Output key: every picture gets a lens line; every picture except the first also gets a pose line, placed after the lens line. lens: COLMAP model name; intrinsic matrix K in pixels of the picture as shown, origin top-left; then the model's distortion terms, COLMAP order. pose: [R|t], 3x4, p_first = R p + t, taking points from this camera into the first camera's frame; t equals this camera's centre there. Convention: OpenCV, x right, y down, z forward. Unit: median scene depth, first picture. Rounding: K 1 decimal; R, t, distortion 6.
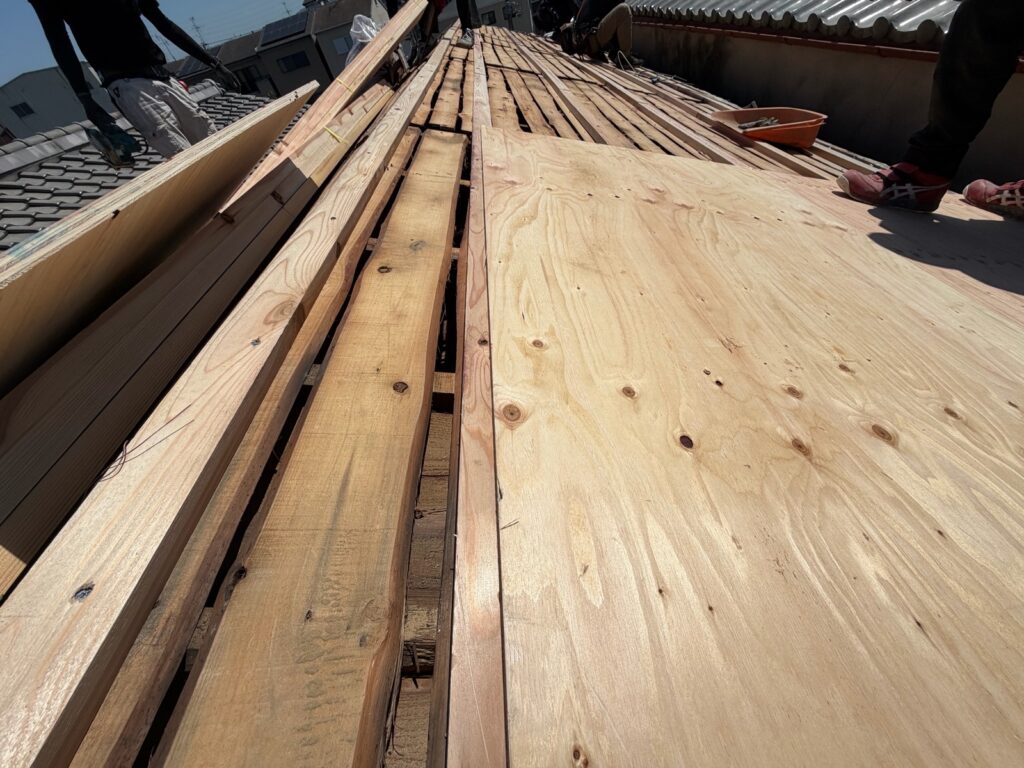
lens RADIAL K [[402.7, 0, 509.6], [0, 402.7, 385.4], [0, 0, 1]] dist [-0.001780, -0.000203]
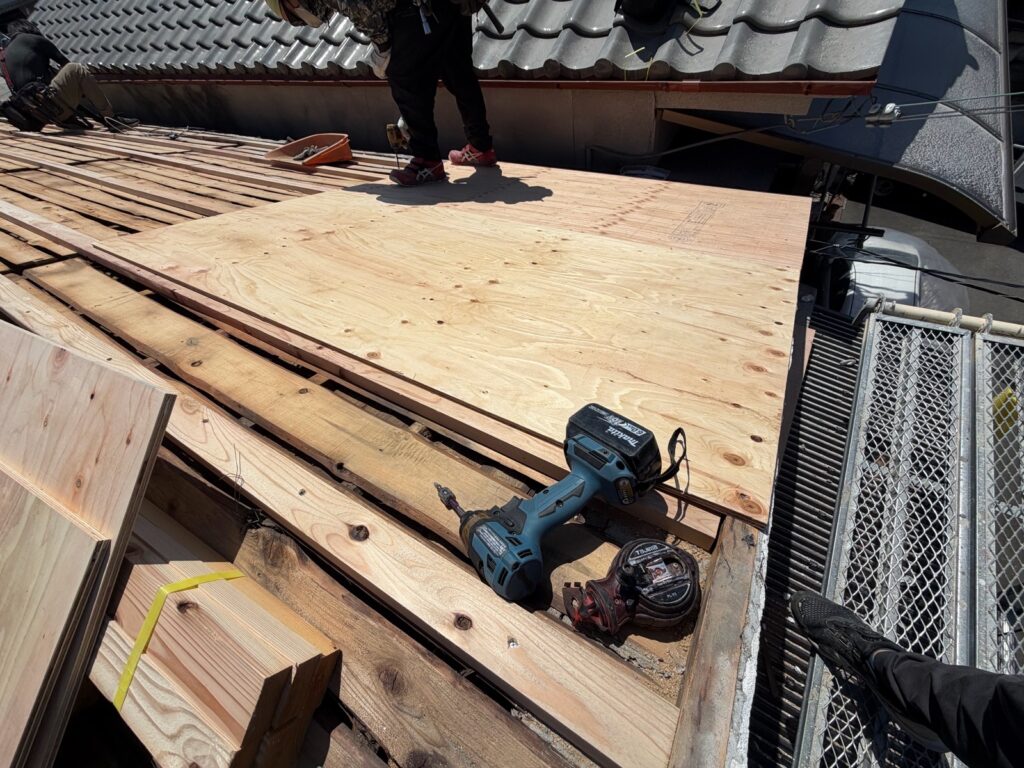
lens RADIAL K [[402.7, 0, 509.6], [0, 402.7, 385.4], [0, 0, 1]] dist [-0.001780, -0.000203]
pose [[0.568835, -0.600204, 0.562301, -0.274862], [0.613410, 0.765039, 0.196069, 0.070488], [-0.547864, 0.233390, 0.803352, -0.313380]]
